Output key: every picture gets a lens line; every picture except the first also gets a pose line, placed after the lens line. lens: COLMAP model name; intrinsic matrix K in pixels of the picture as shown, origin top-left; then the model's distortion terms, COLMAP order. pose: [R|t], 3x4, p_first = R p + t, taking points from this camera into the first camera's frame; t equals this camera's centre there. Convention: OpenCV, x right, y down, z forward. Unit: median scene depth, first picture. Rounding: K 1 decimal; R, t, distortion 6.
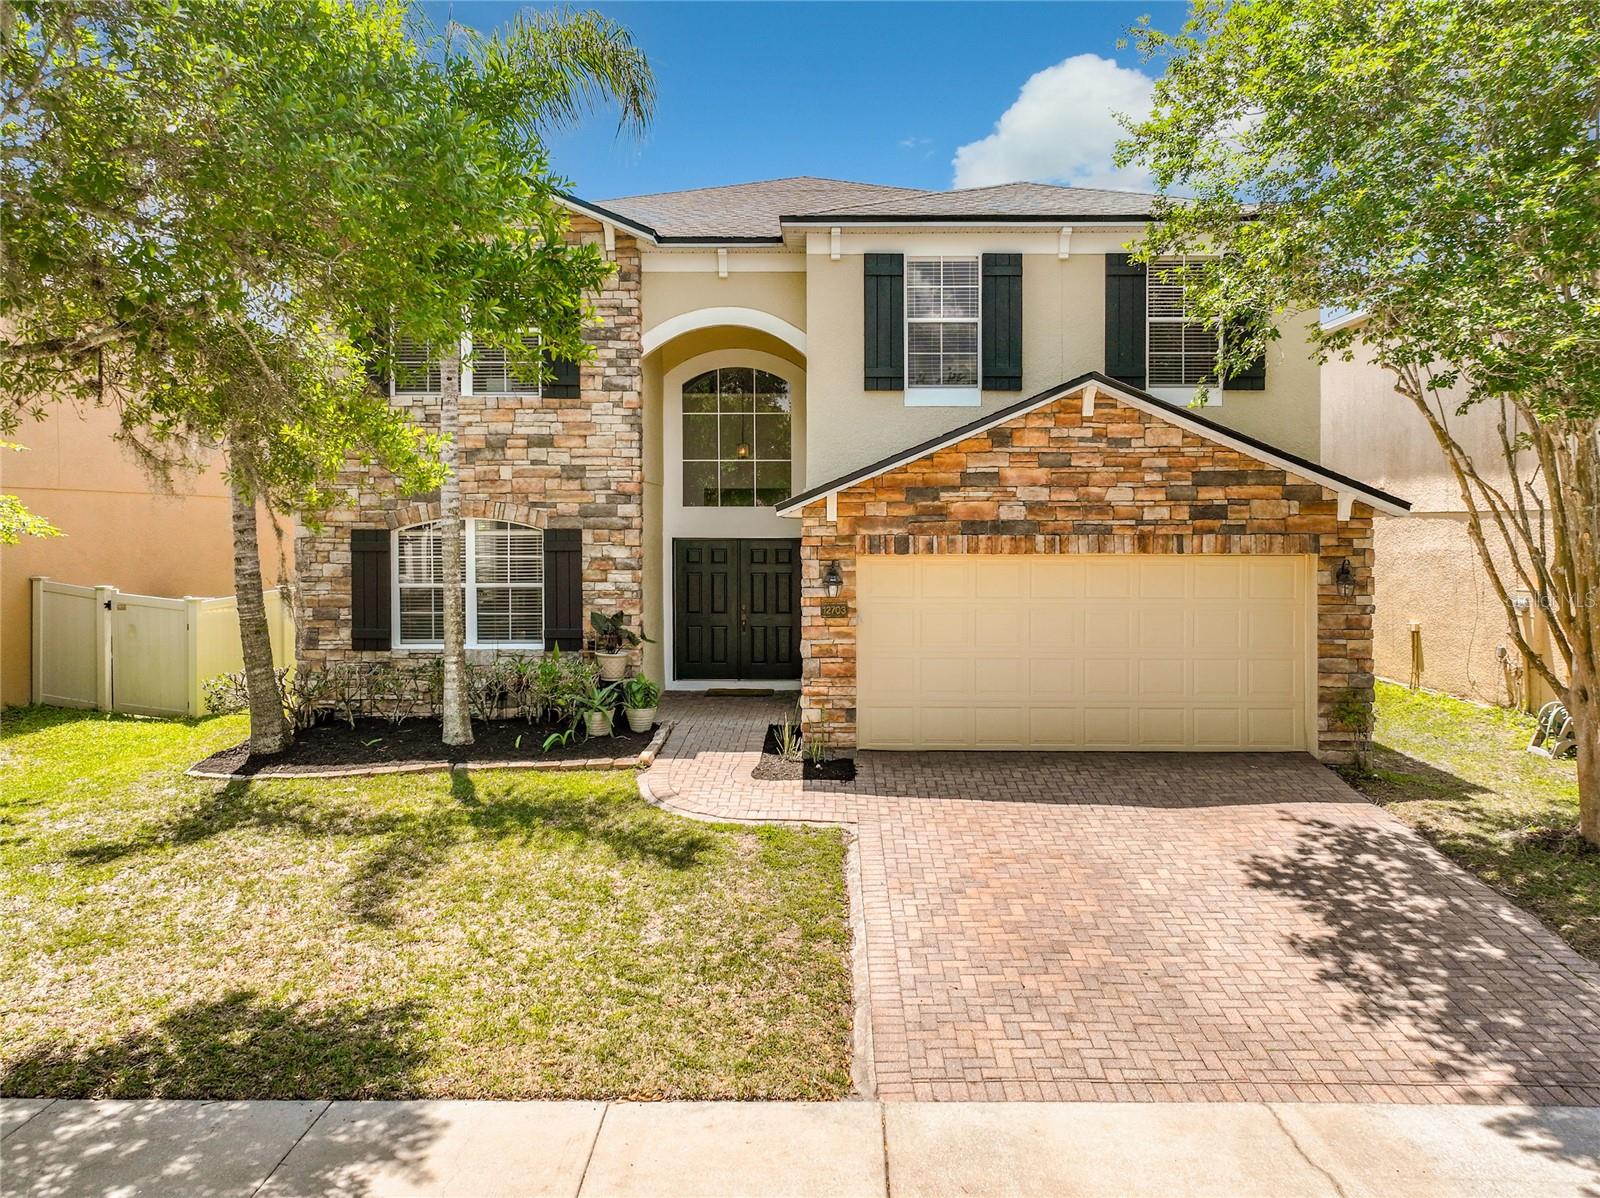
lens RADIAL K [[1113.7, 0, 828.9], [0, 1113.7, 546.8], [0, 0, 1]] dist [0.003294, -0.001600]
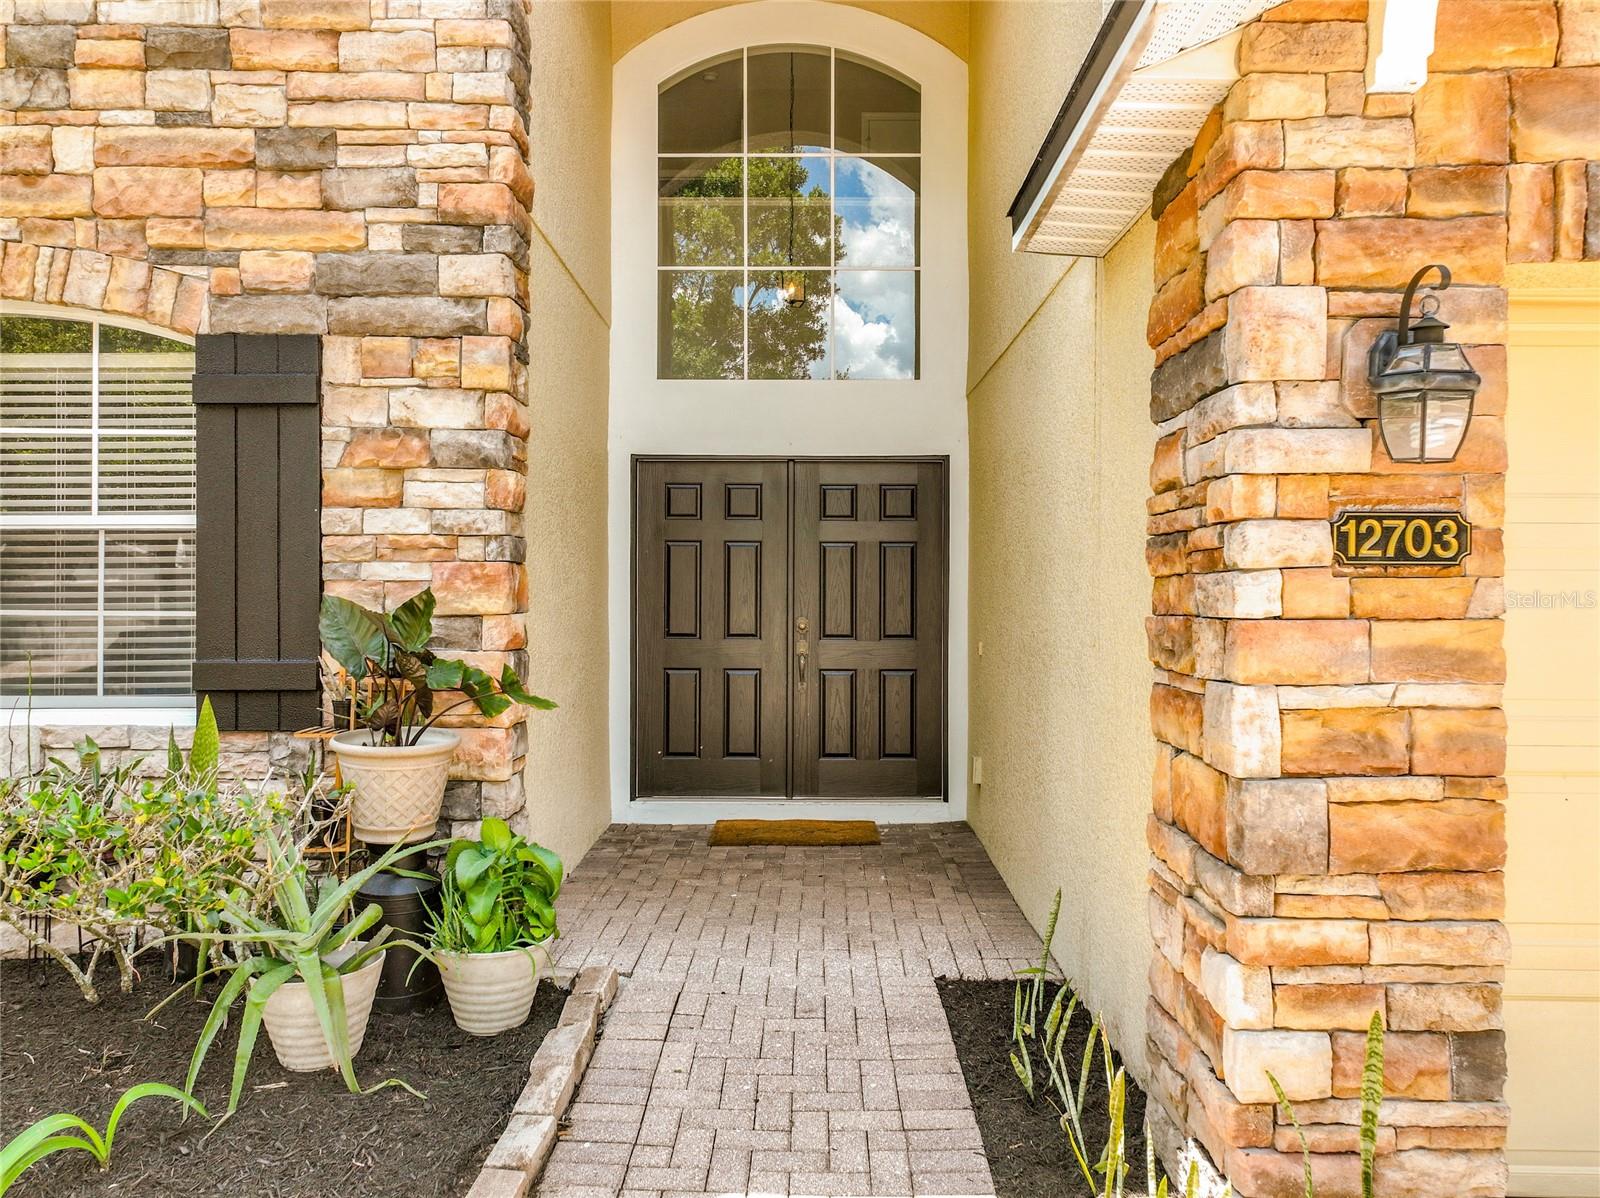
lens RADIAL K [[1287.3, 0, 856.5], [0, 1287.3, 600.1], [0, 0, 1]] dist [0.003439, 0.007342]
pose [[0.999823, 0.003630, 0.018469, -0.097488], [-0.003601, 0.999992, -0.001592, 0.068798], [-0.018475, 0.001525, 0.999828, 0.773011]]
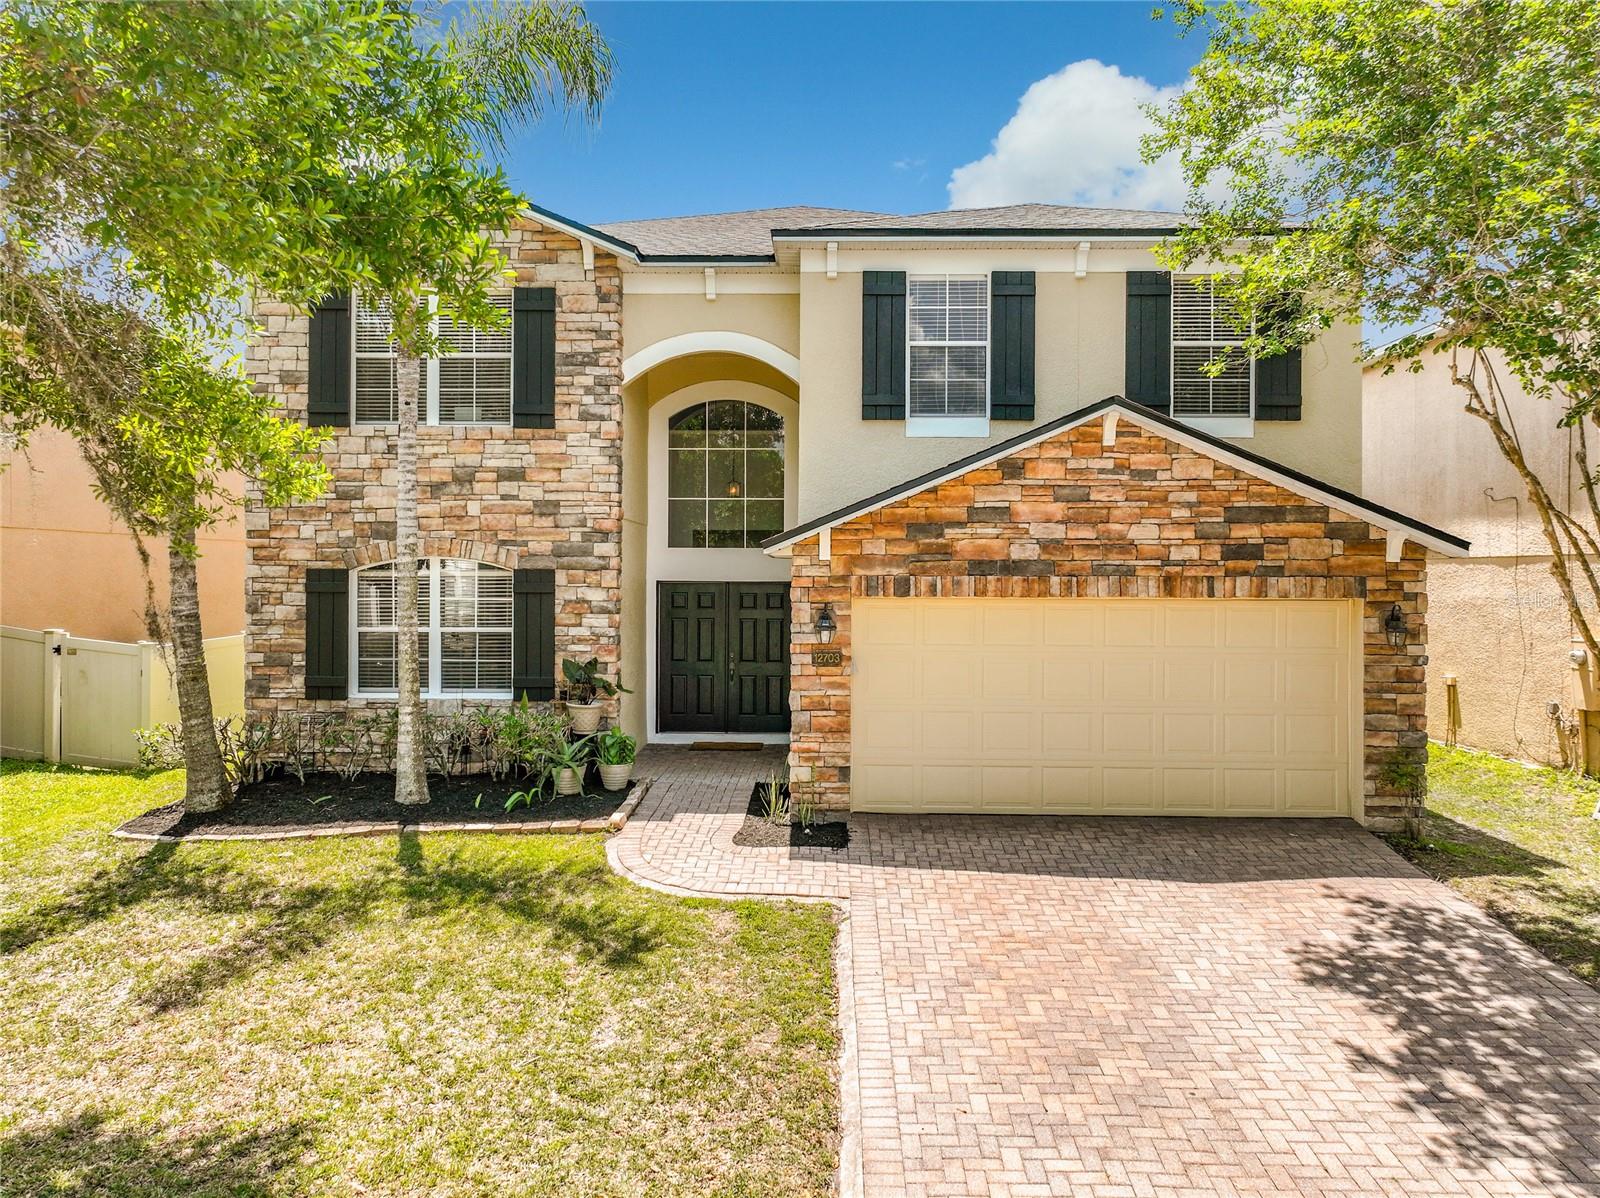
lens RADIAL K [[1122.1, 0, 815.9], [0, 1122.1, 600.3], [0, 0, 1]] dist [0.001425, 0.009202]
pose [[0.999926, 0.004996, -0.011111, 0.005680], [-0.004963, 0.999983, 0.002928, 0.007143], [0.011126, -0.002873, 0.999934, 0.086895]]
